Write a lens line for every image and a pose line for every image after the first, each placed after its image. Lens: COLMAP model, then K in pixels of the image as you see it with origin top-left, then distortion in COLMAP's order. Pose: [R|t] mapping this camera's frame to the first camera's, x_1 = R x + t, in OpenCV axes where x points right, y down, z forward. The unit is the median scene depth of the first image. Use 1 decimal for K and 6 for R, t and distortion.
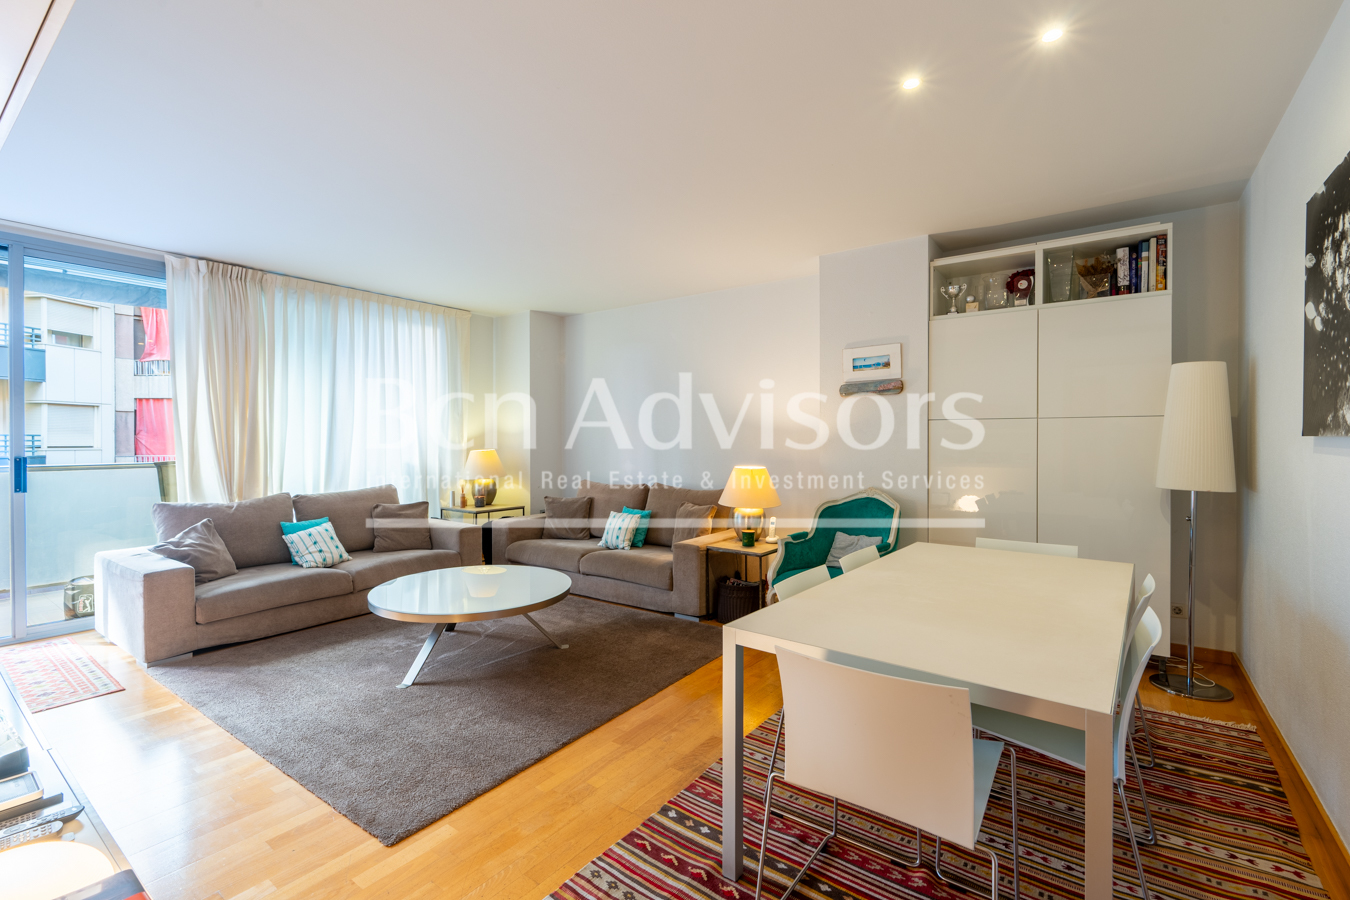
lens RADIAL K [[599.9, 0, 687.0], [0, 599.9, 445.9], [0, 0, 1]] dist [0.000775, 0.000103]
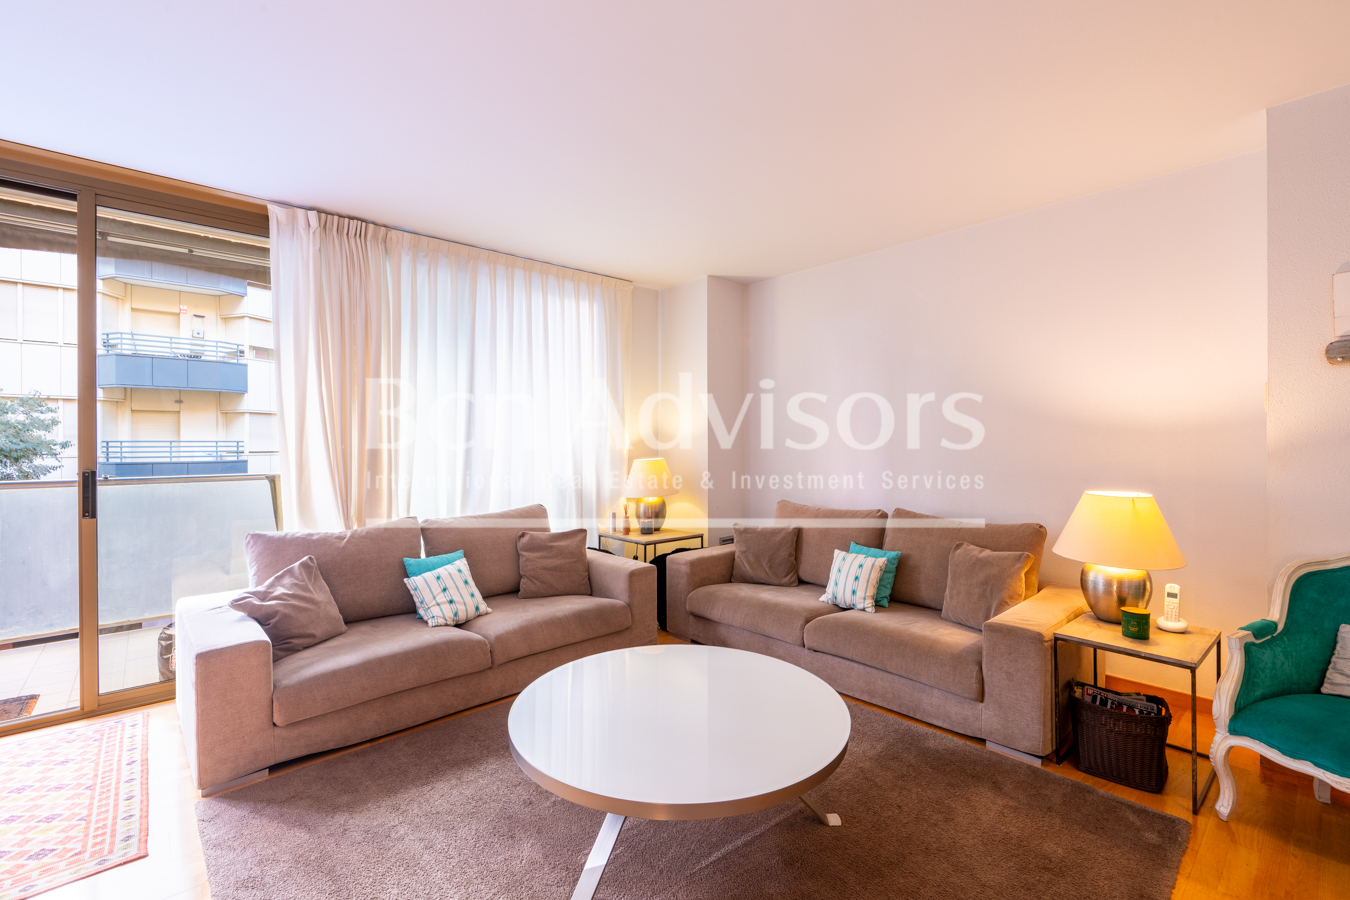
lens RADIAL K [[594.4, 0, 677.1], [0, 594.4, 447.4], [0, 0, 1]] dist [0.001303, -0.000026]
pose [[0.975305, -0.001146, -0.220860, -0.188645], [0.000254, 0.999992, -0.004065, -0.006750], [0.220863, 0.003909, 0.975297, 0.364004]]
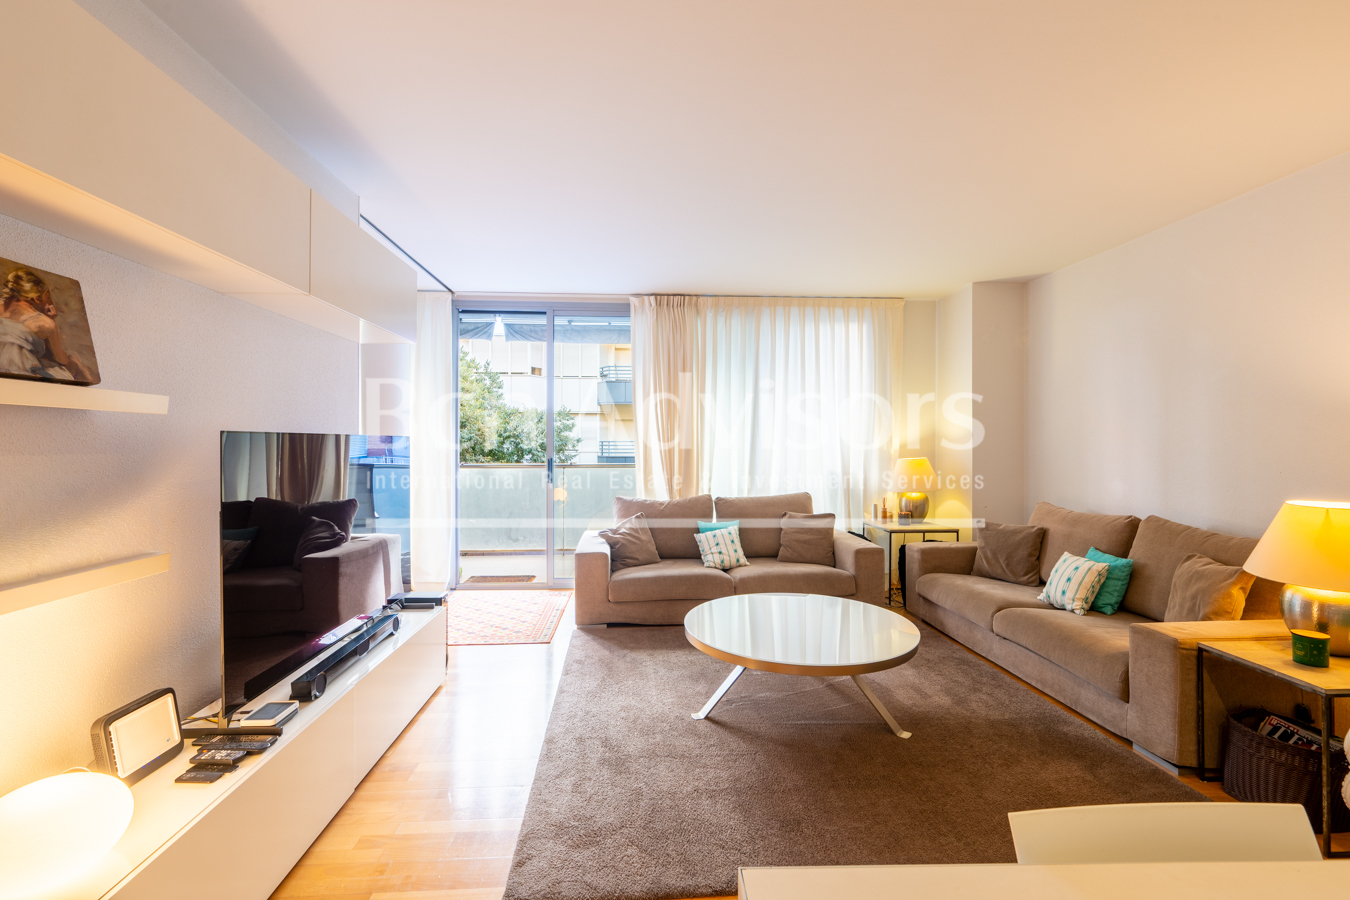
lens RADIAL K [[603.6, 0, 677.2], [0, 603.6, 446.4], [0, 0, 1]] dist [0.000122, 0.000137]
pose [[0.631217, 0.003458, -0.775598, 0.156920], [-0.008441, 0.999961, -0.002411, -0.006745], [0.775560, 0.008069, 0.631222, 0.277124]]
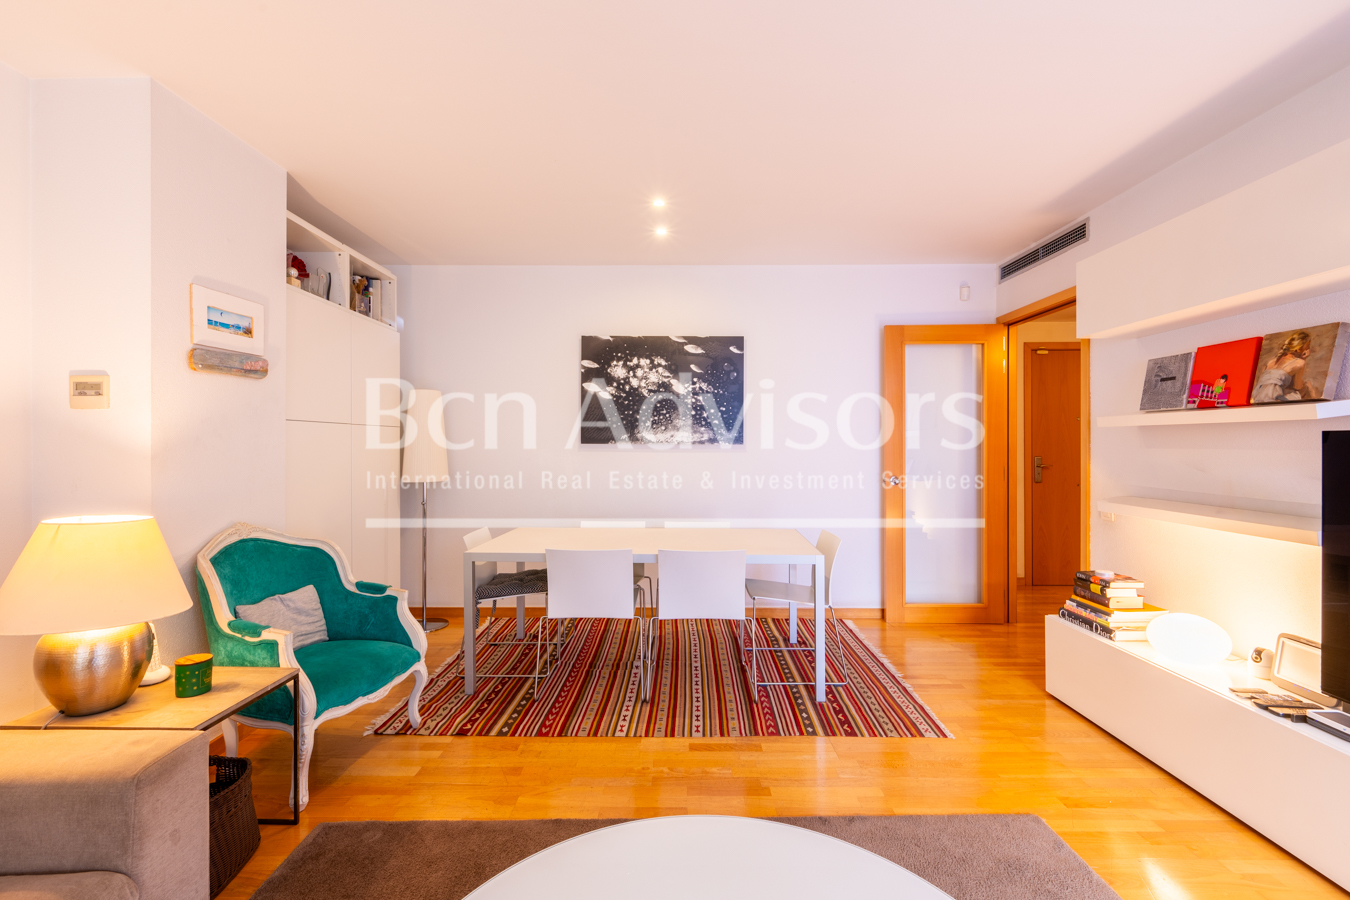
lens RADIAL K [[594.4, 0, 677.1], [0, 594.4, 447.4], [0, 0, 1]] dist [0.001303, -0.000026]
pose [[-0.580902, -0.005116, 0.813957, -0.437637], [0.008727, 0.999884, 0.012513, -0.013379], [-0.813927, 0.014373, -0.580790, 0.948658]]
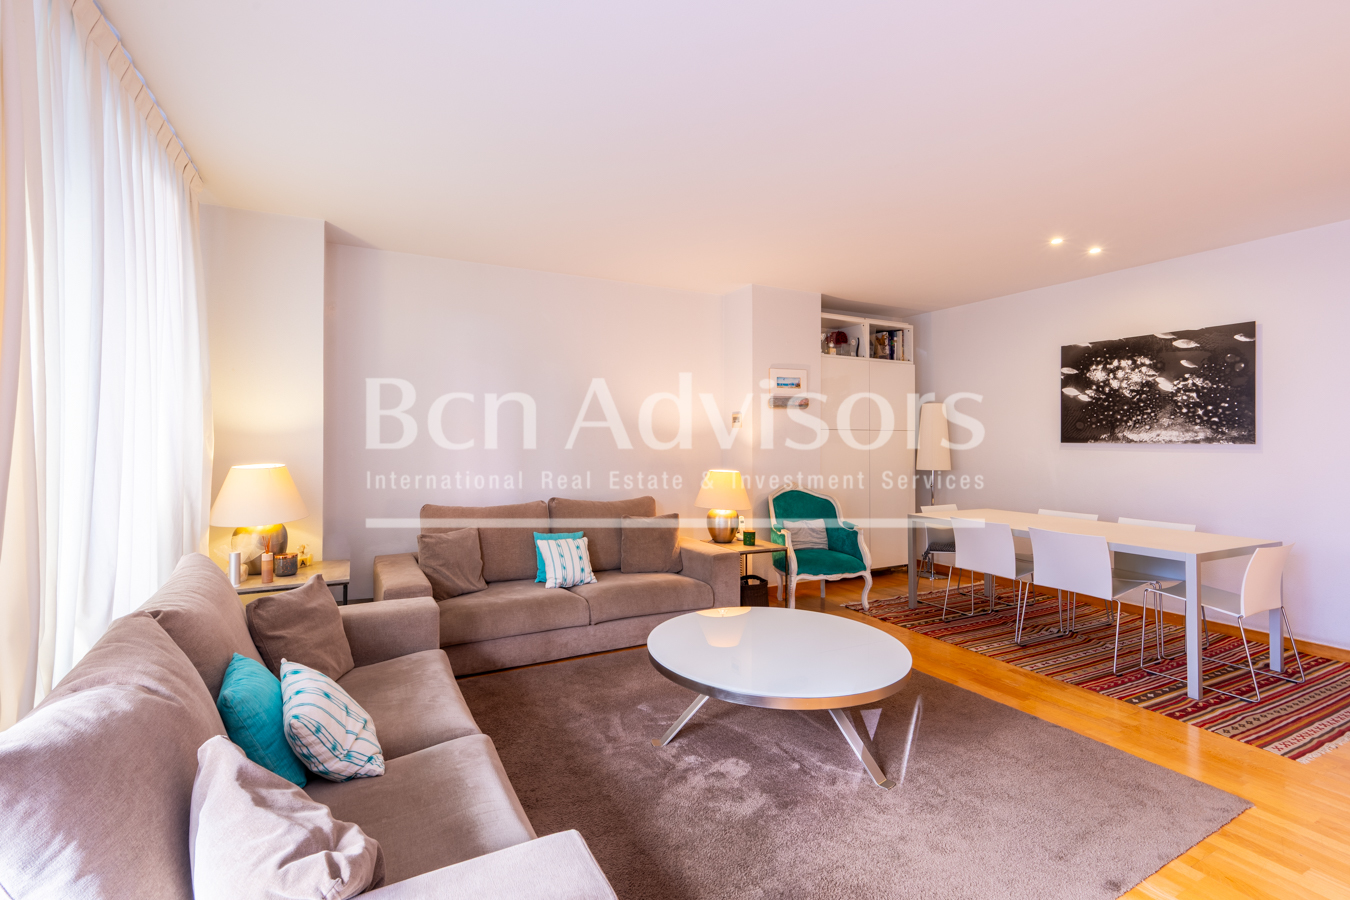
lens RADIAL K [[602.8, 0, 656.4], [0, 602.8, 438.9], [0, 0, 1]] dist [-0.001001, -0.000198]
pose [[0.461417, 0.004031, 0.887174, -0.895429], [0.008103, 0.999929, -0.008757, -0.012053], [-0.887146, 0.011230, 0.461351, 0.643908]]
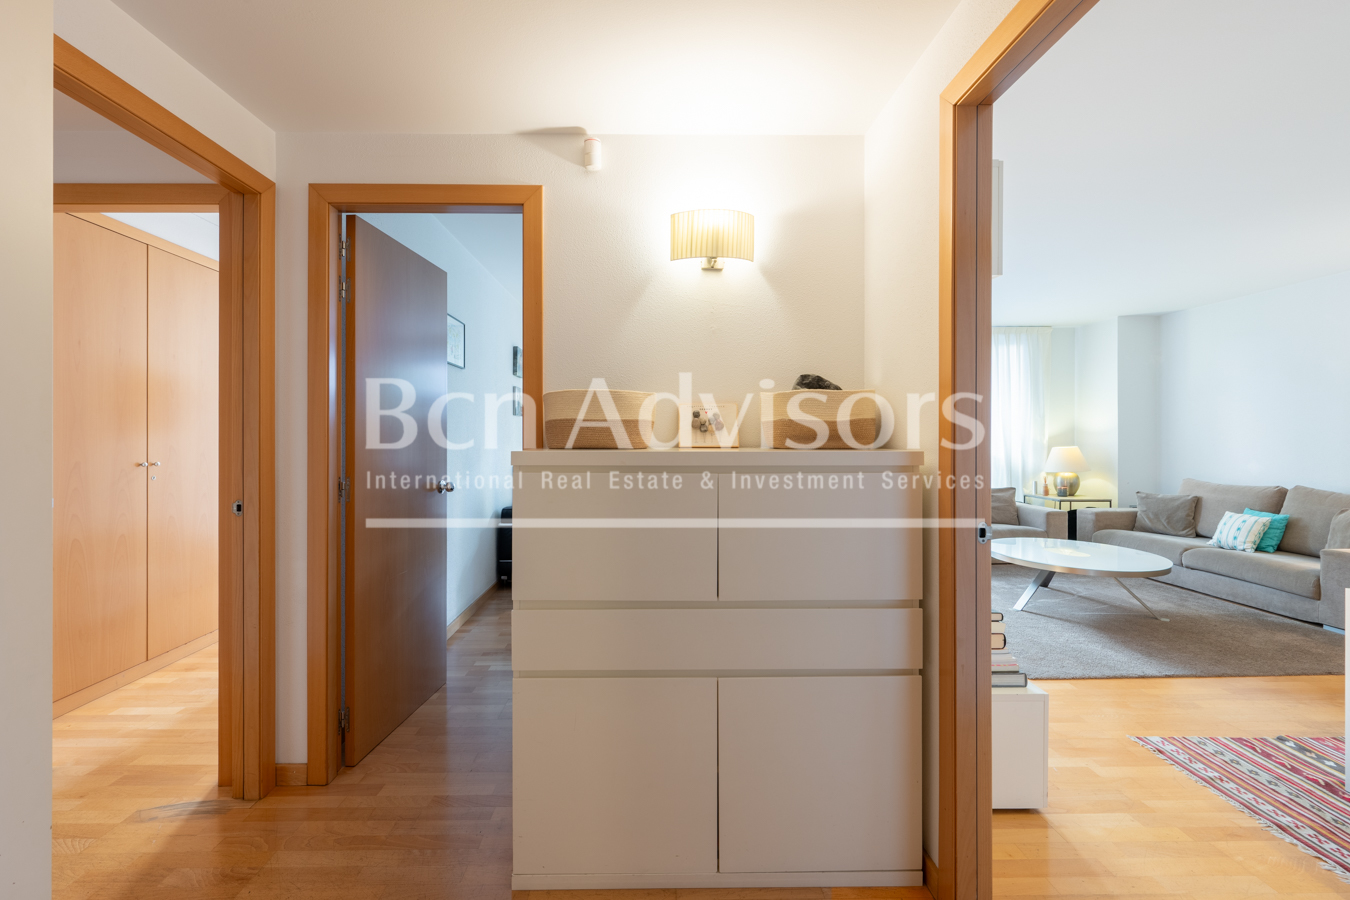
lens RADIAL K [[546.6, 0, 652.1], [0, 546.6, 440.1], [0, 0, 1]] dist [-0.000605, 0.000015]
pose [[0.587233, 0.000959, -0.809417, 0.053114], [-0.006925, 0.999969, -0.003839, 0.004537], [0.809388, 0.007860, 0.587221, -0.333870]]
